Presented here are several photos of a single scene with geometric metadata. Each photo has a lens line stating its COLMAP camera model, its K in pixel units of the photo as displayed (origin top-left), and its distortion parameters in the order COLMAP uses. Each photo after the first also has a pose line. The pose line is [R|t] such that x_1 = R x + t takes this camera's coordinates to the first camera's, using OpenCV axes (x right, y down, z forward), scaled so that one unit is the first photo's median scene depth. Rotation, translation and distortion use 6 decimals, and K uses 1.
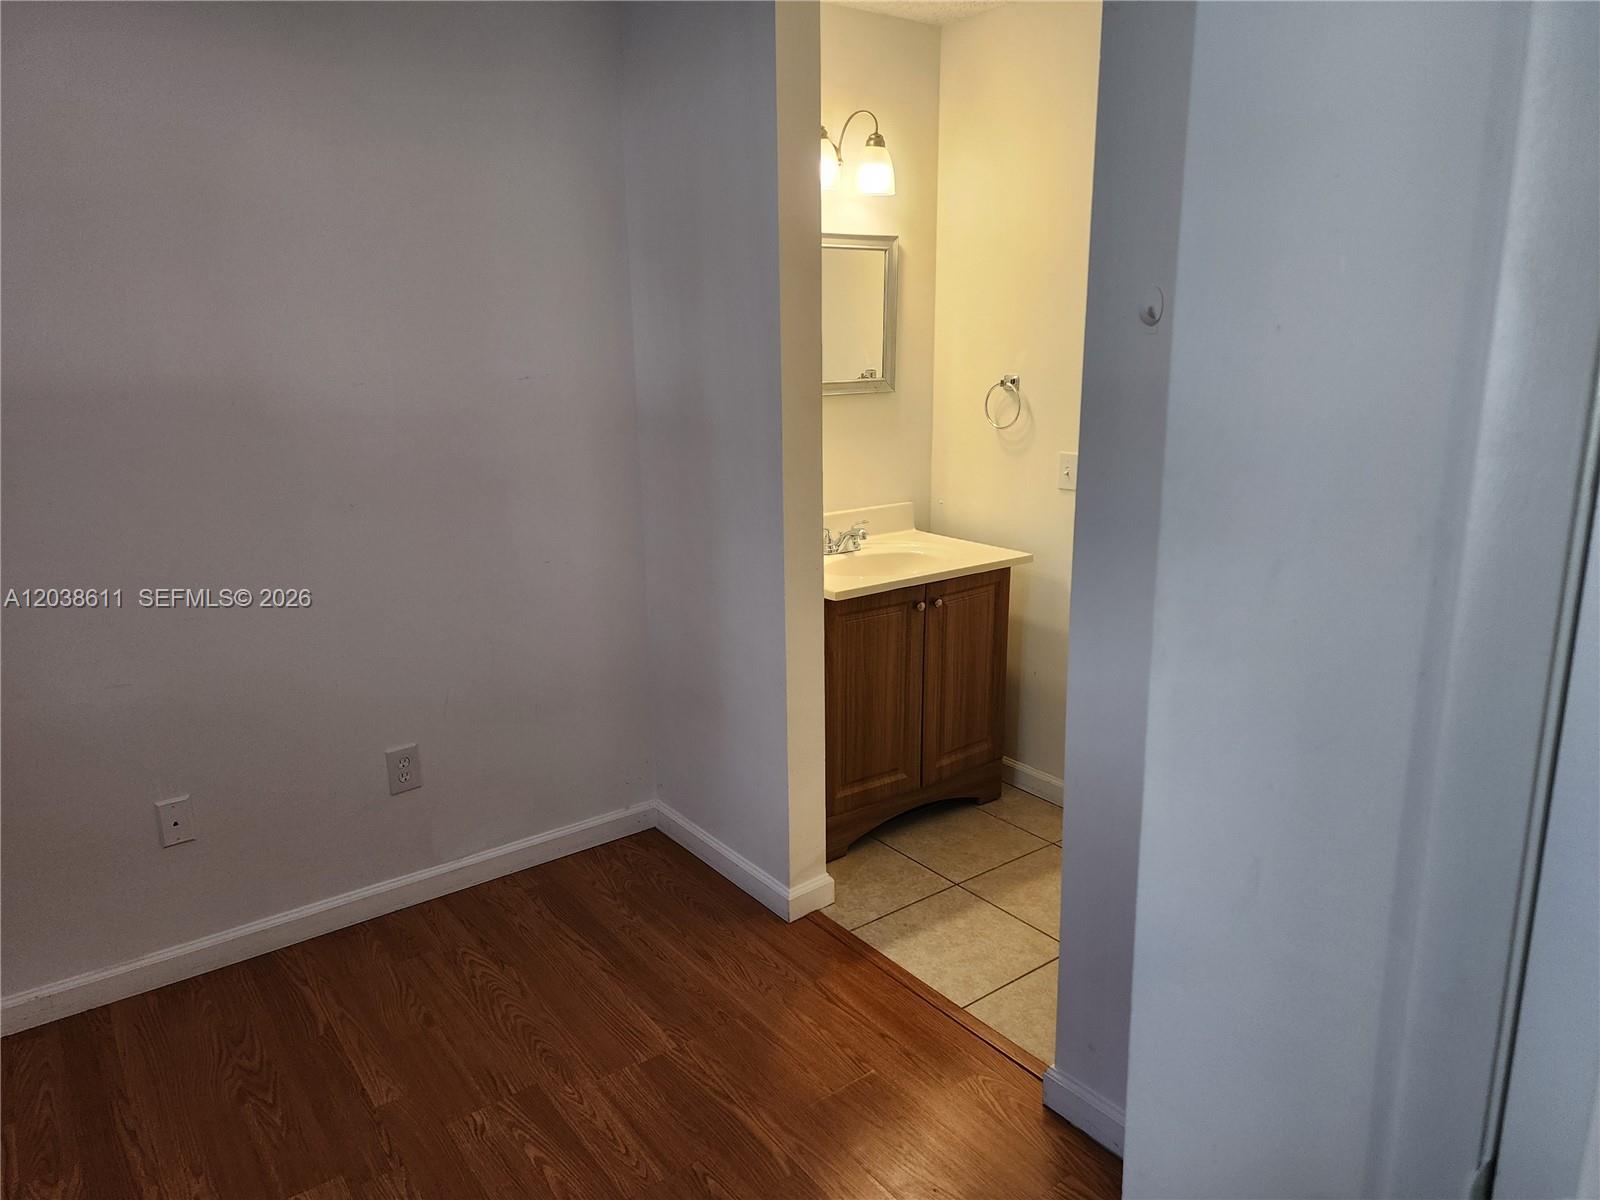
lens RADIAL K [[1063.8, 0, 781.1], [0, 1063.8, 594.3], [0, 0, 1]] dist [0.077901, -0.065750]
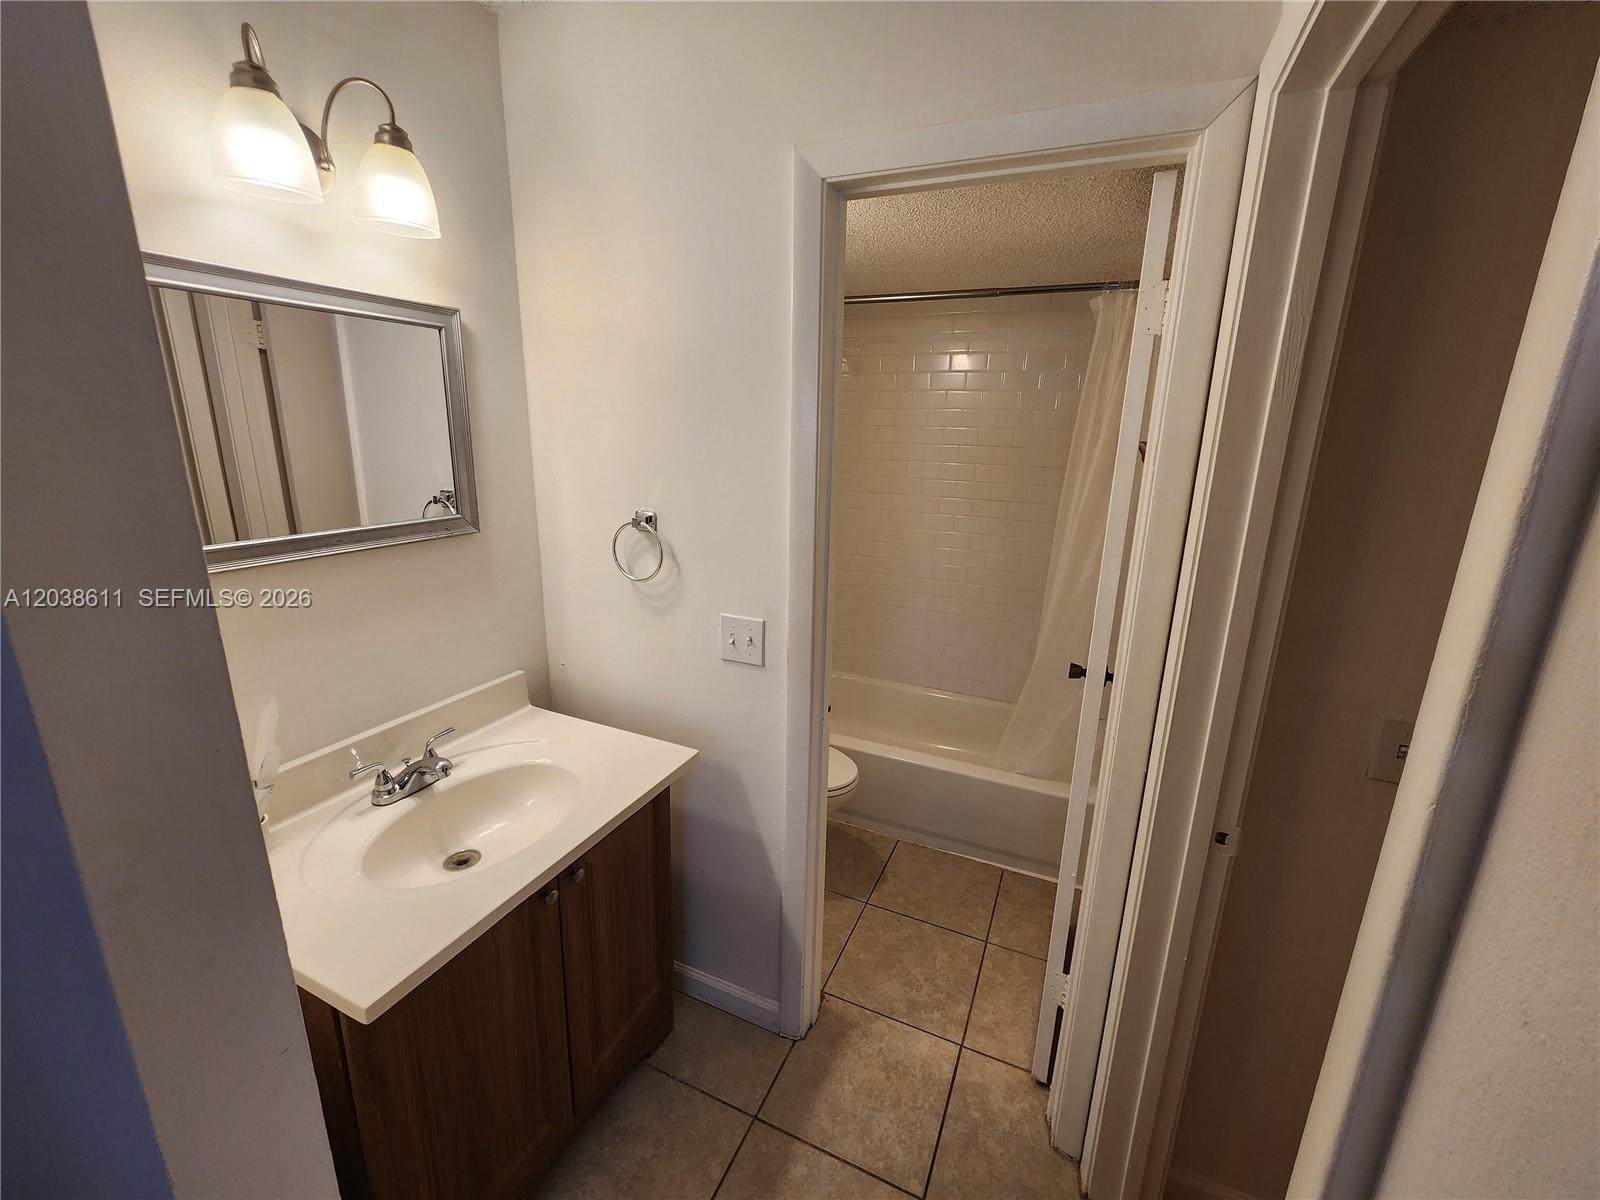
lens RADIAL K [[672.3, 0, 804.5], [0, 672.3, 591.1], [0, 0, 1]] dist [0.000057, -0.000022]
pose [[0.870504, -0.089835, 0.483893, 0.078709], [0.072188, 0.995872, 0.055019, -0.170317], [-0.486838, -0.012963, 0.873396, 0.538519]]
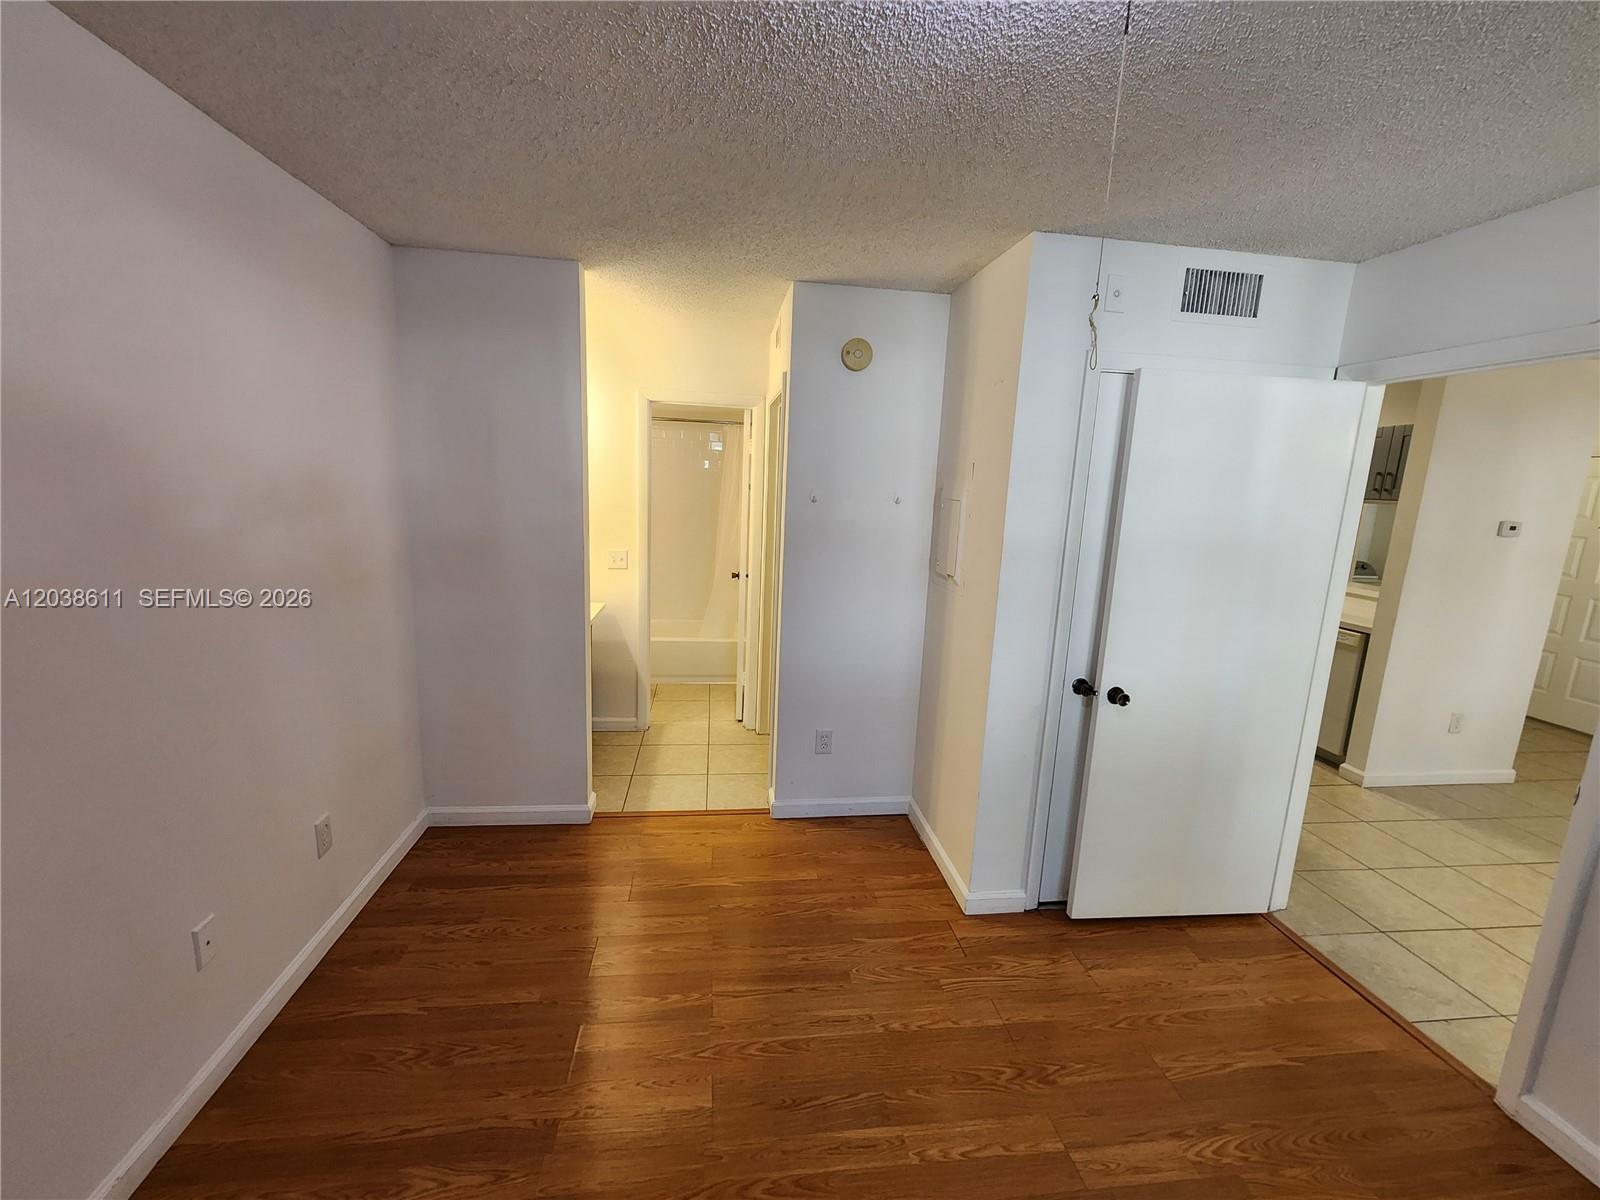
lens RADIAL K [[672.3, 0, 804.5], [0, 672.3, 591.1], [0, 0, 1]] dist [0.000057, -0.000022]
pose [[0.493217, -0.128328, 0.860389, -0.626504], [0.139245, 0.987953, 0.067532, -0.090695], [-0.858689, 0.086497, 0.505144, 0.068496]]
